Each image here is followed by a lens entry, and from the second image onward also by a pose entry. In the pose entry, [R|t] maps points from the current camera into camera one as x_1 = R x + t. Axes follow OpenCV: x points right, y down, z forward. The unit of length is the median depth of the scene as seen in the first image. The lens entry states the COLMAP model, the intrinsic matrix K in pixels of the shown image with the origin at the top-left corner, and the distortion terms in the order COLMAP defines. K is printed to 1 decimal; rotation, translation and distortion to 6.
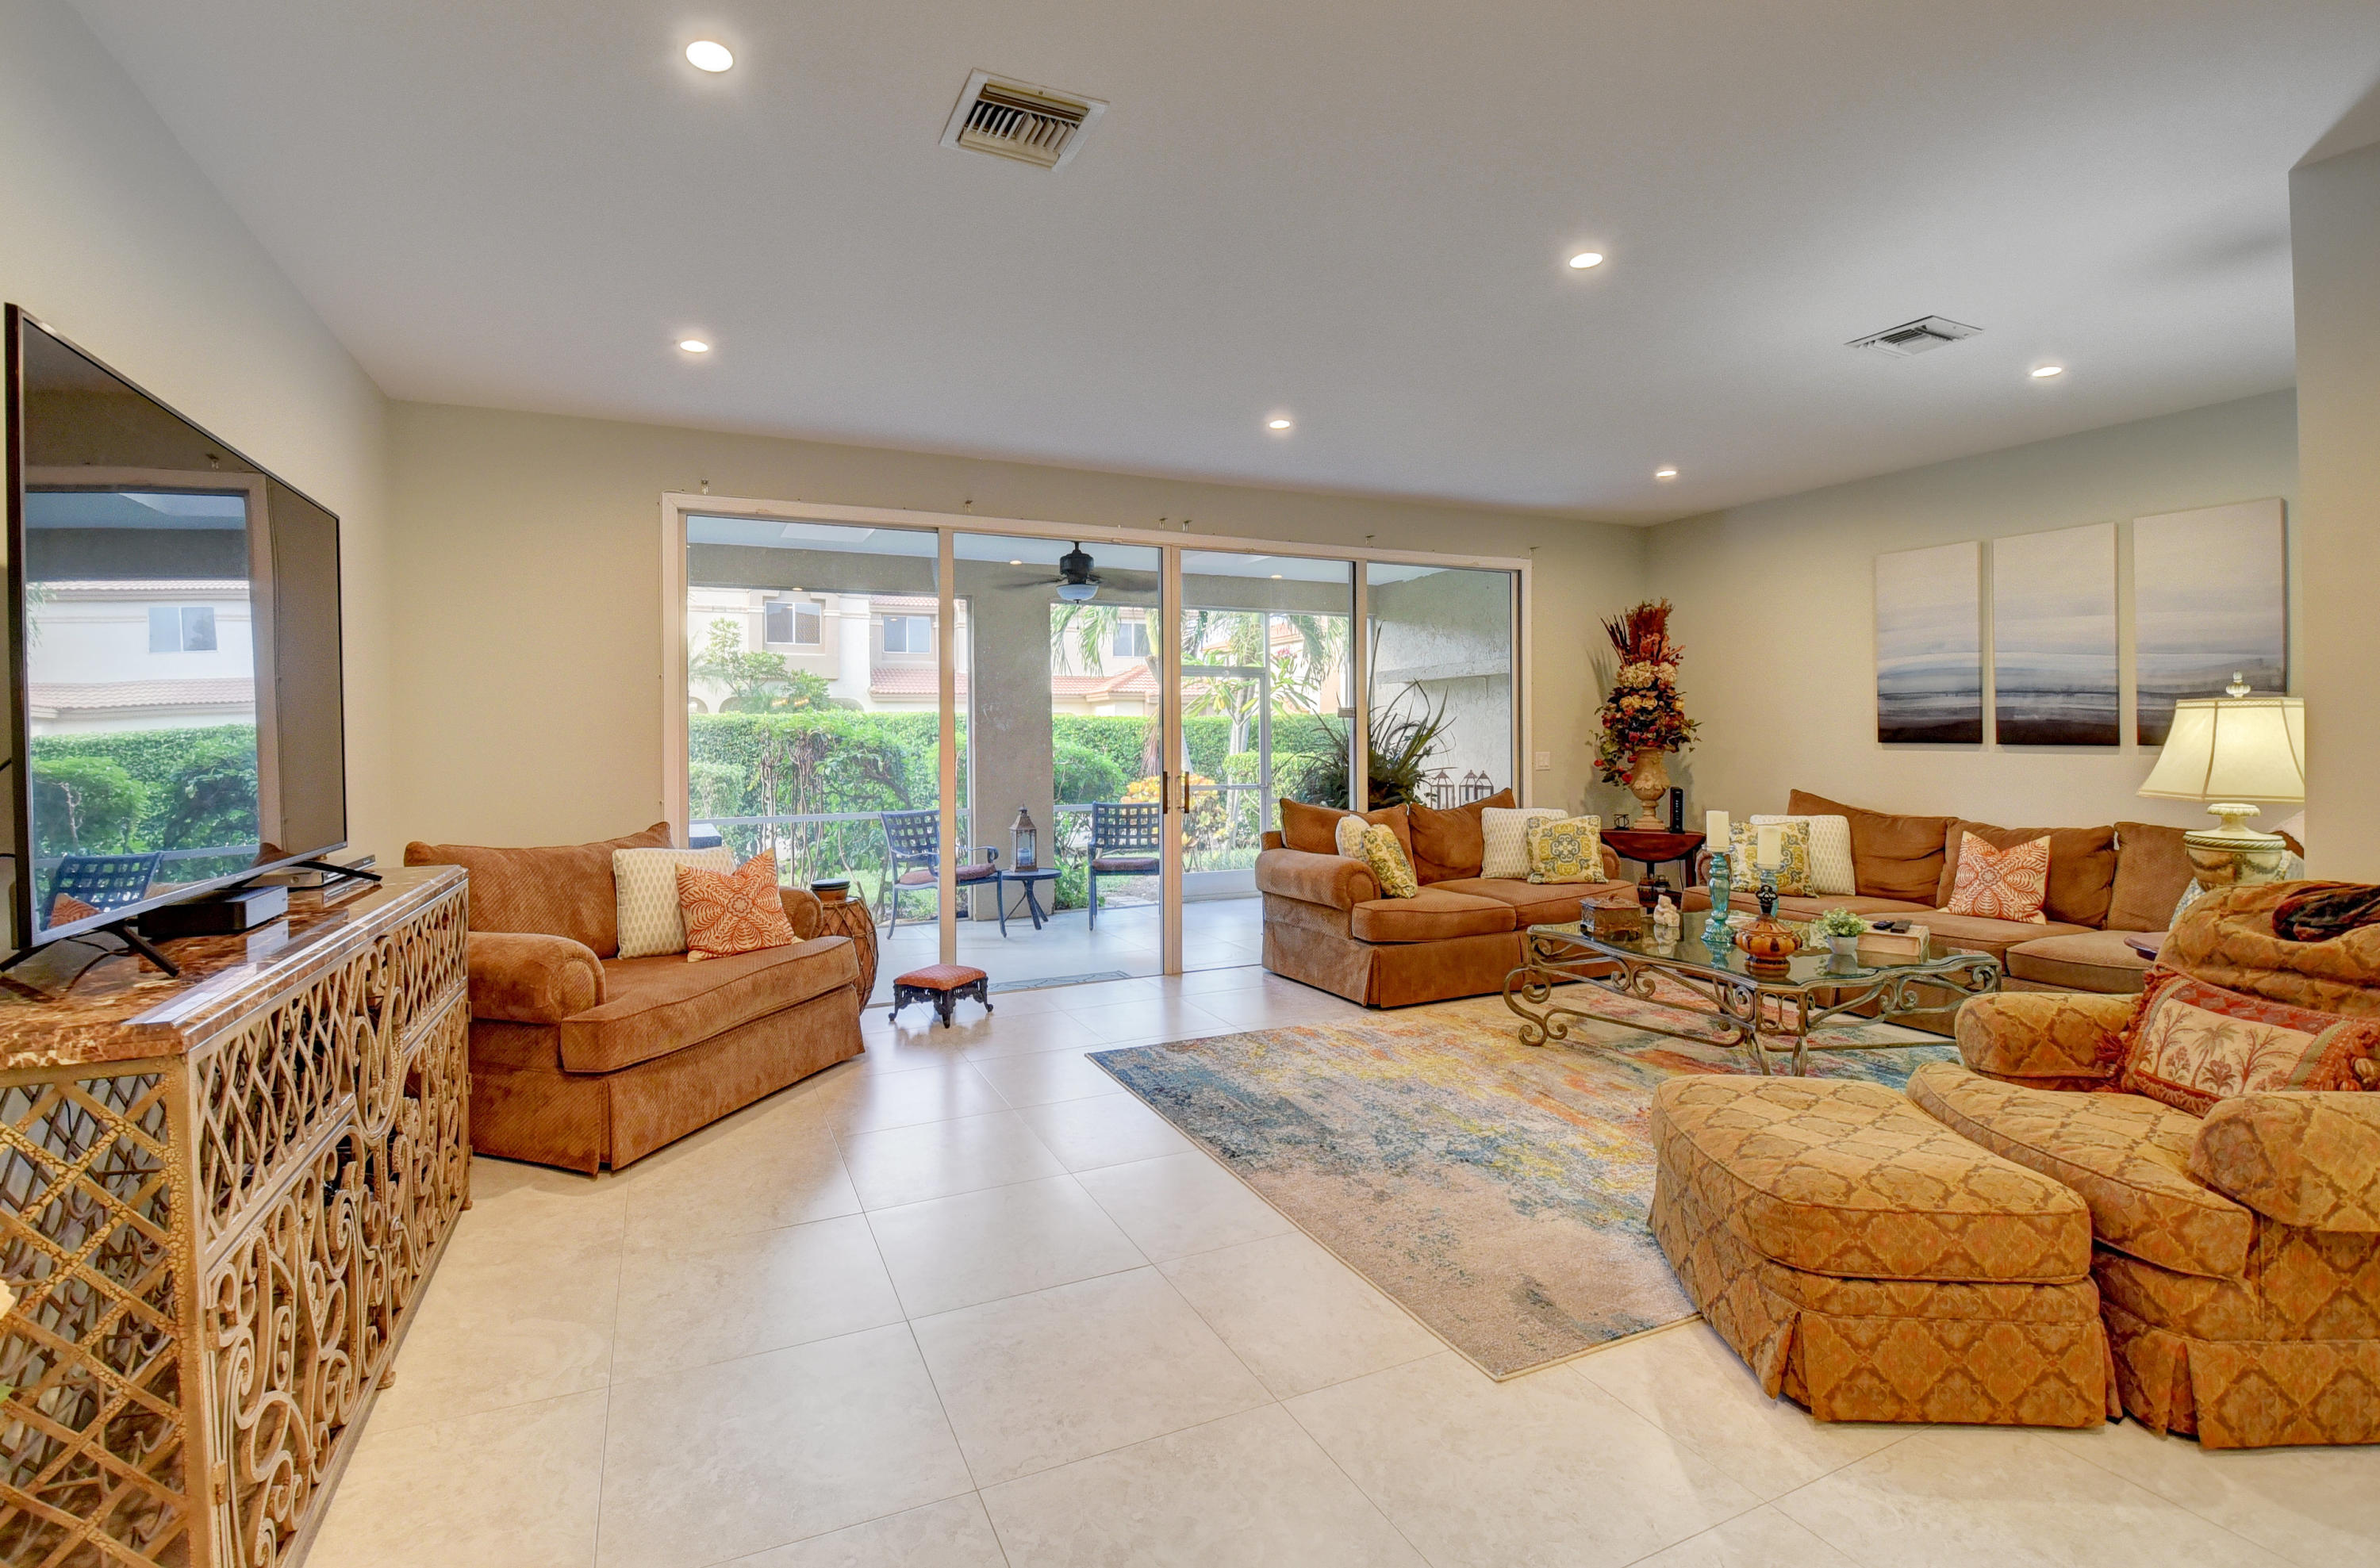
lens RADIAL K [[1047.2, 0, 1181.8], [0, 1047.2, 750.7], [0, 0, 1]] dist [0.002409, -0.015179]
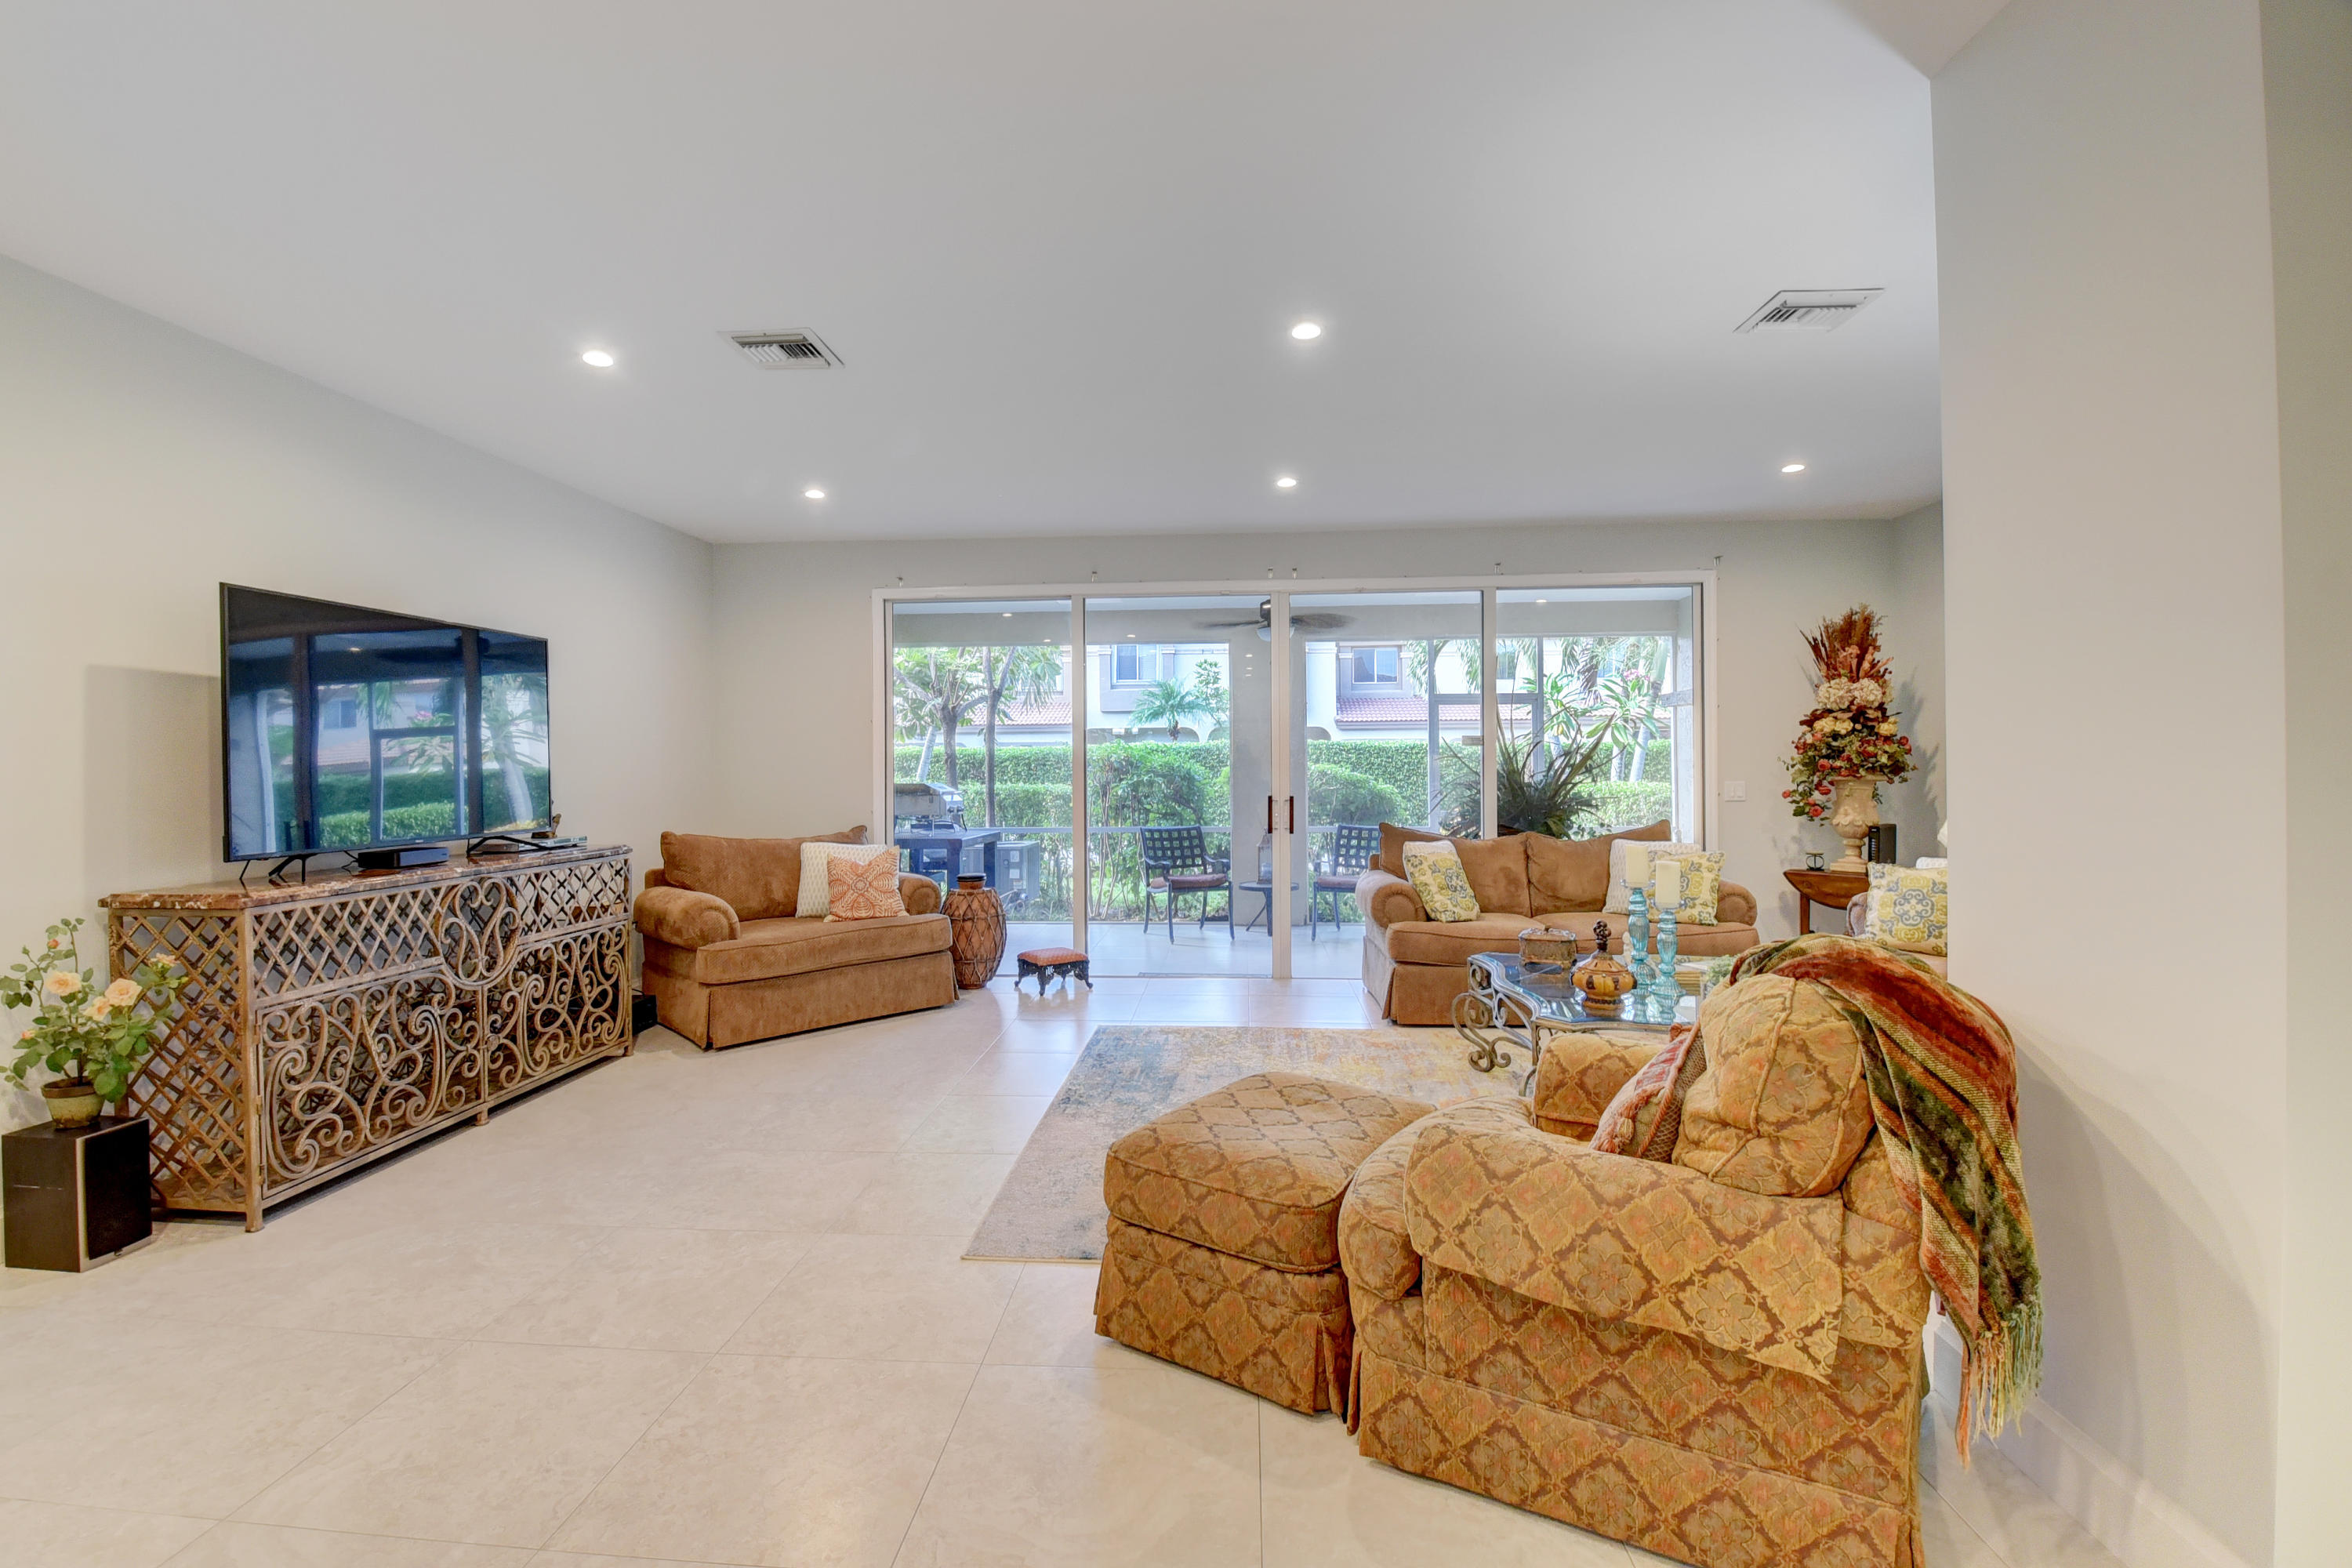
lens RADIAL K [[1035.0, 0, 1190.2], [0, 1035.0, 761.7], [0, 0, 1]] dist [0.002409, -0.015179]
pose [[0.880975, 0.000101, -0.473163, 0.489551], [-0.006664, 0.999903, -0.012195, -0.002391], [0.473116, 0.013897, 0.880890, -0.006748]]
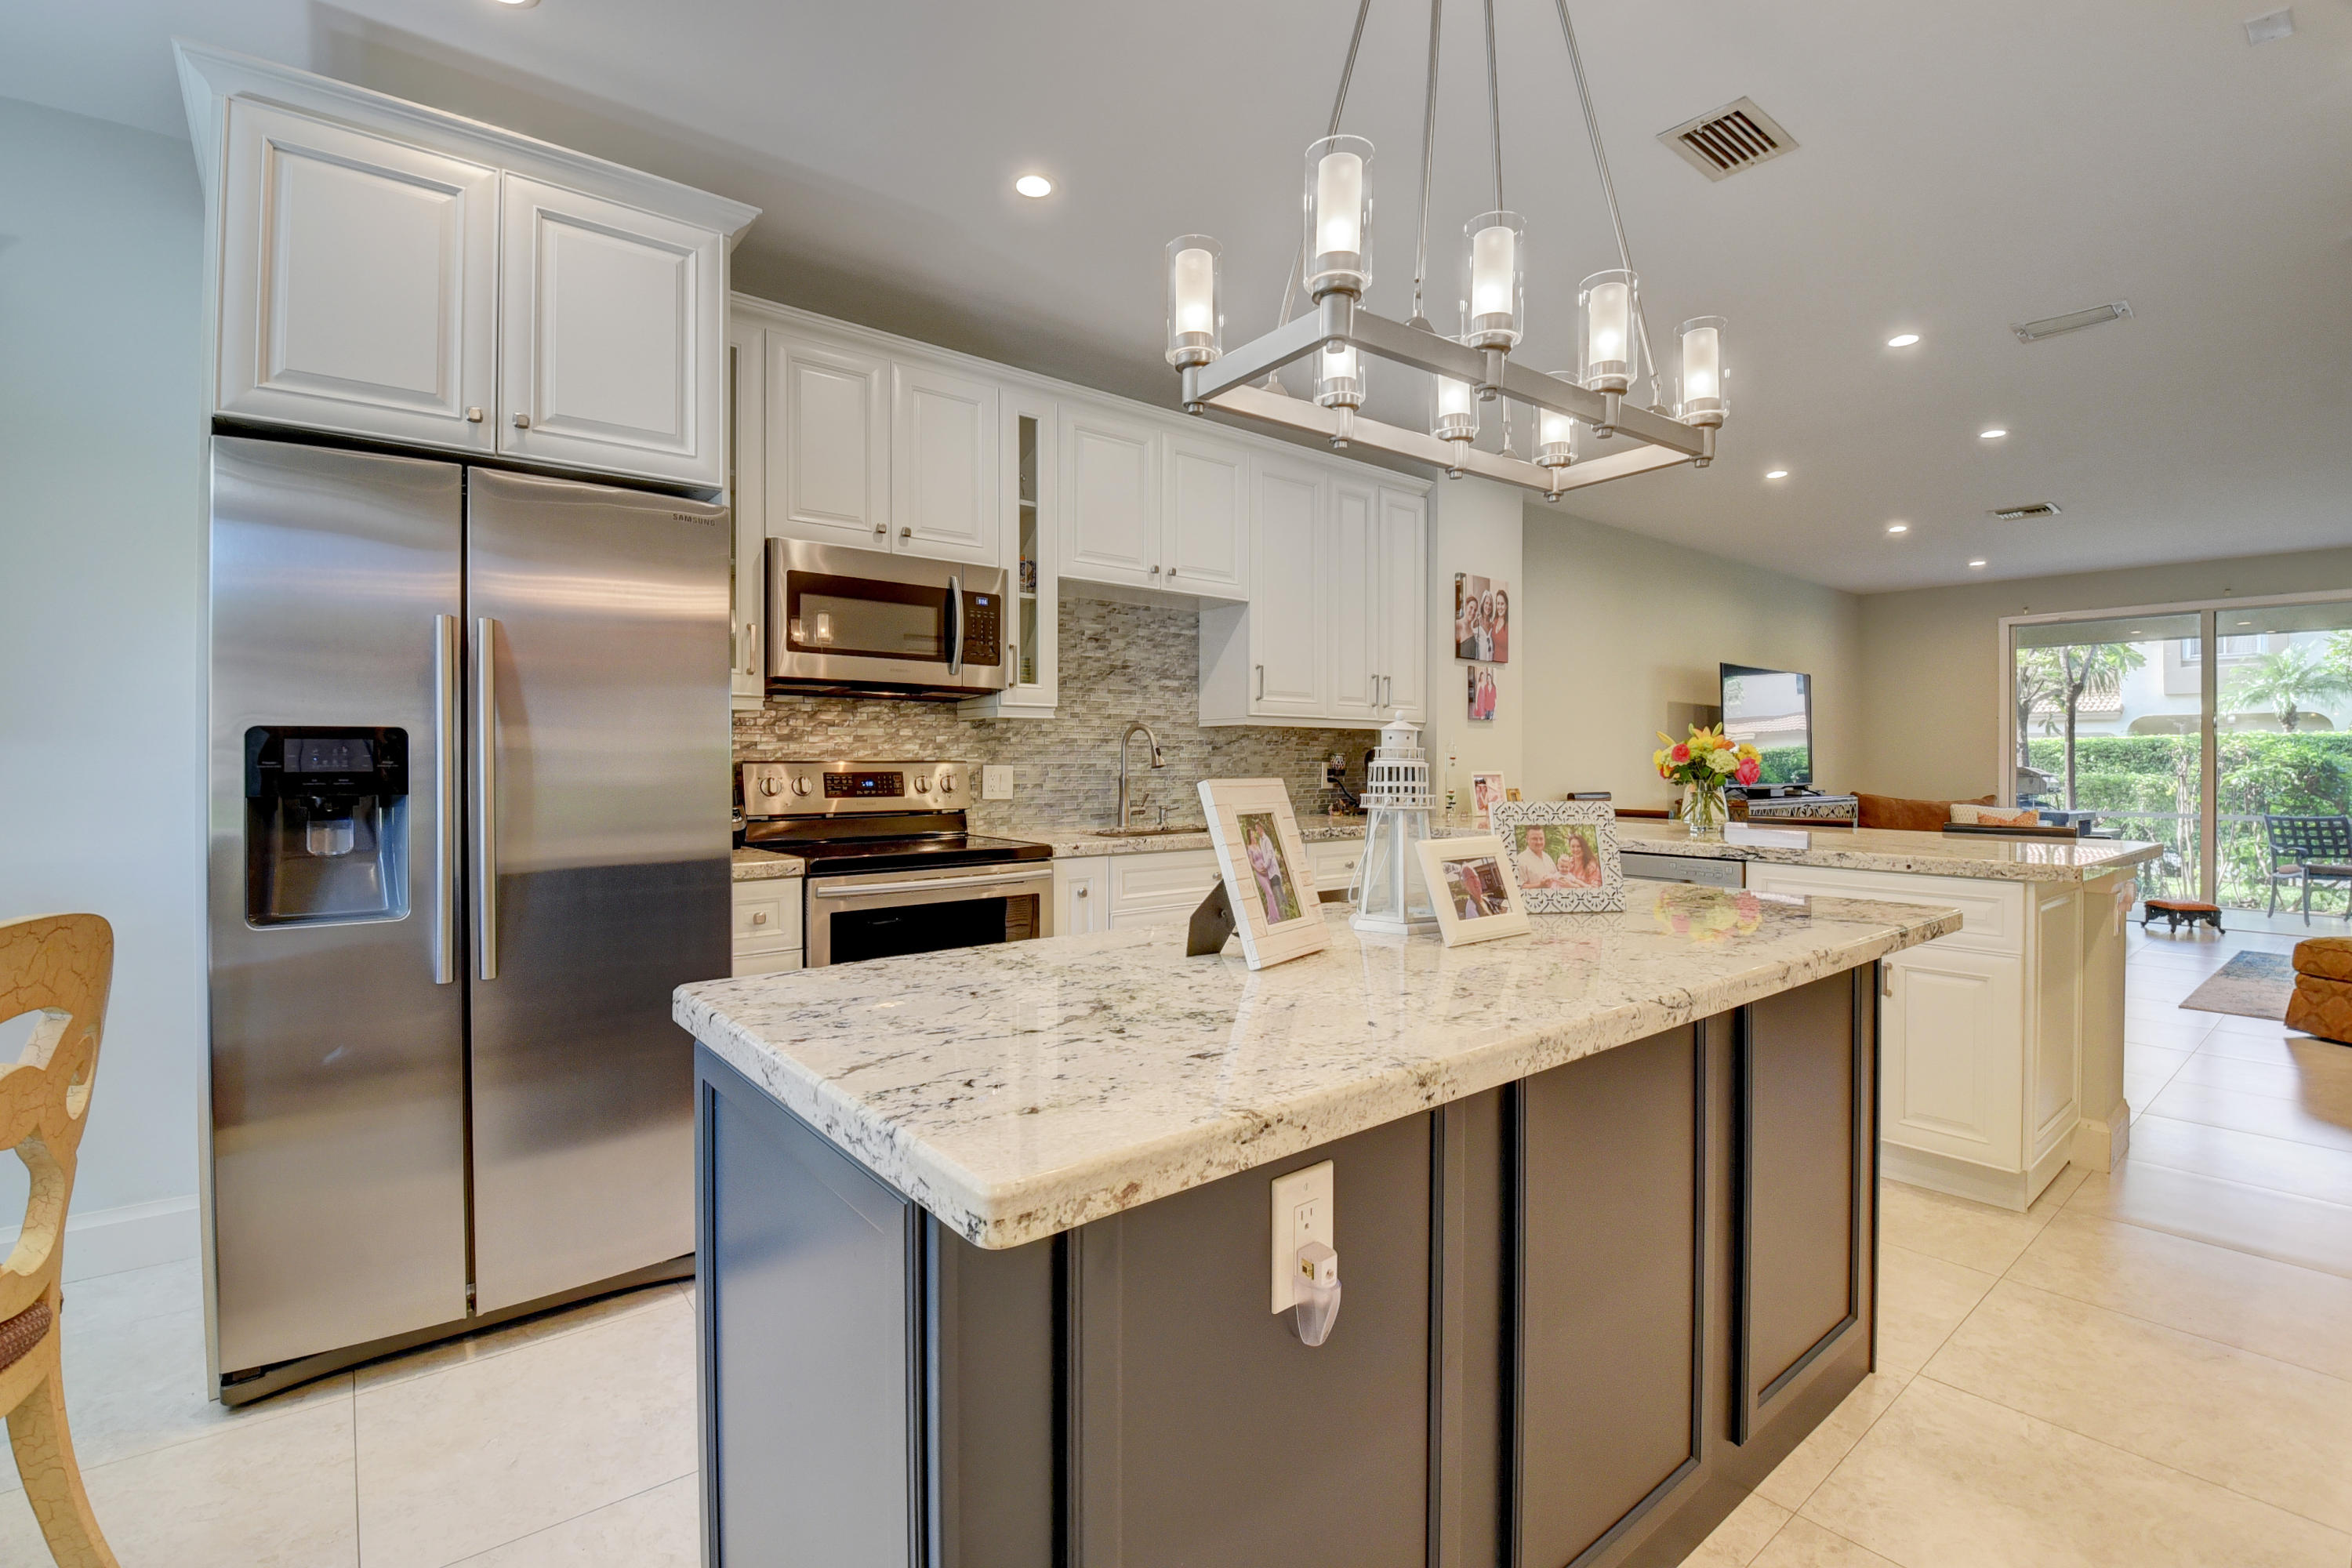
lens RADIAL K [[1035.0, 0, 1168.4], [0, 1035.0, 756.0], [0, 0, 1]] dist [0.002409, -0.015179]
pose [[0.231162, 0.008184, -0.972881, 0.875691], [-0.021885, 0.999755, 0.003210, 0.024030], [0.972669, 0.020550, 0.231285, -0.794174]]
